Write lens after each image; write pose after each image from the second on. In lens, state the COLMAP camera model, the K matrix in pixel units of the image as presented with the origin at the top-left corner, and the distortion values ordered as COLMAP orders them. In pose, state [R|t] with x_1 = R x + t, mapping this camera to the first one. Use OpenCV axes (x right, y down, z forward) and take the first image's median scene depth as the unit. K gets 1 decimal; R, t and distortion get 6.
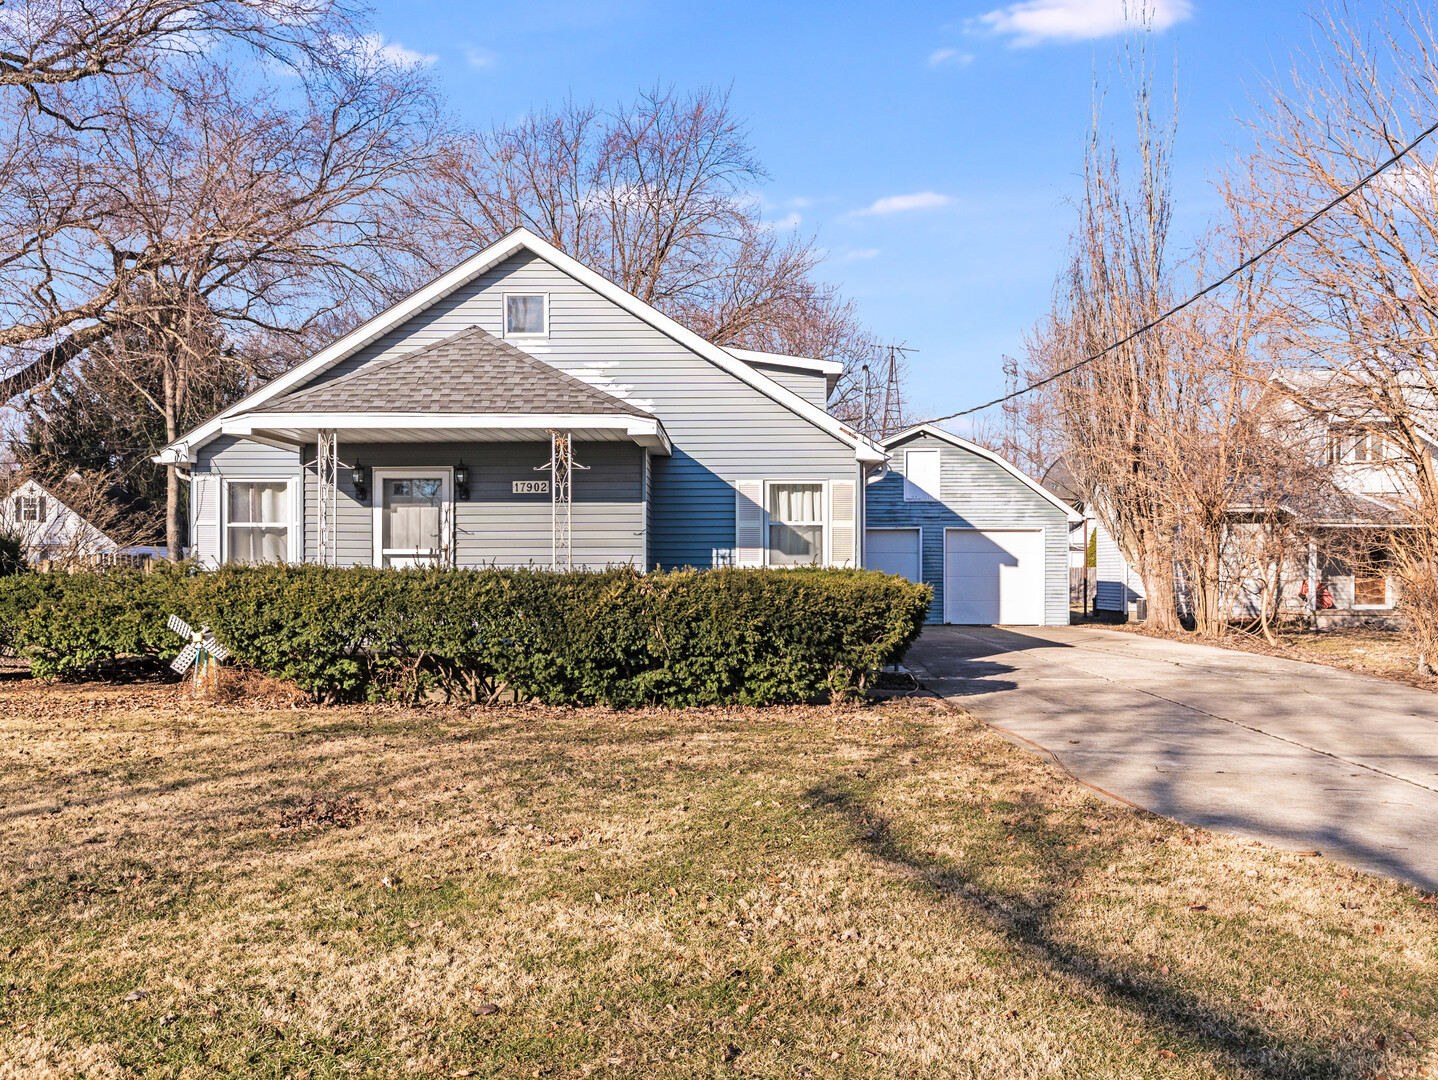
lens RADIAL K [[1137.9, 0, 719.2], [0, 1137.9, 553.9], [0, 0, 1]] dist [0.051992, -0.000460]
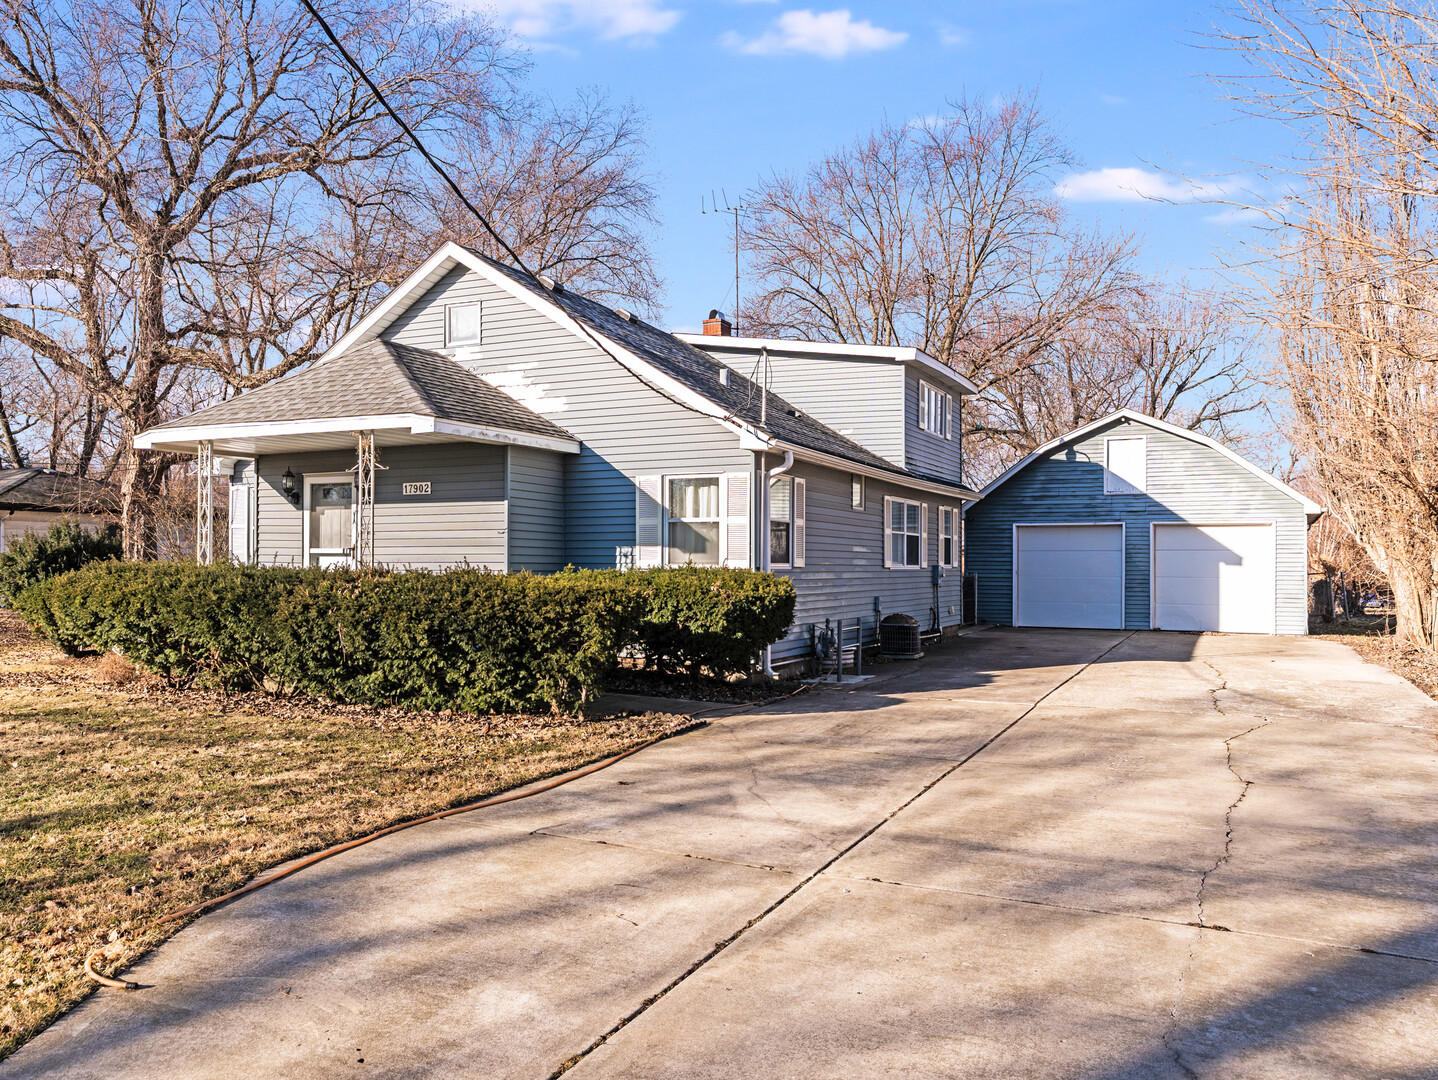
lens RADIAL K [[1065.2, 0, 720.6], [0, 1065.2, 532.4], [0, 0, 1]] dist [0.004138, 0.000761]
pose [[0.927313, -0.009284, -0.374172, 0.418490], [0.002337, 0.999816, -0.019014, 0.000345], [0.374280, 0.016758, 0.927165, 0.191374]]
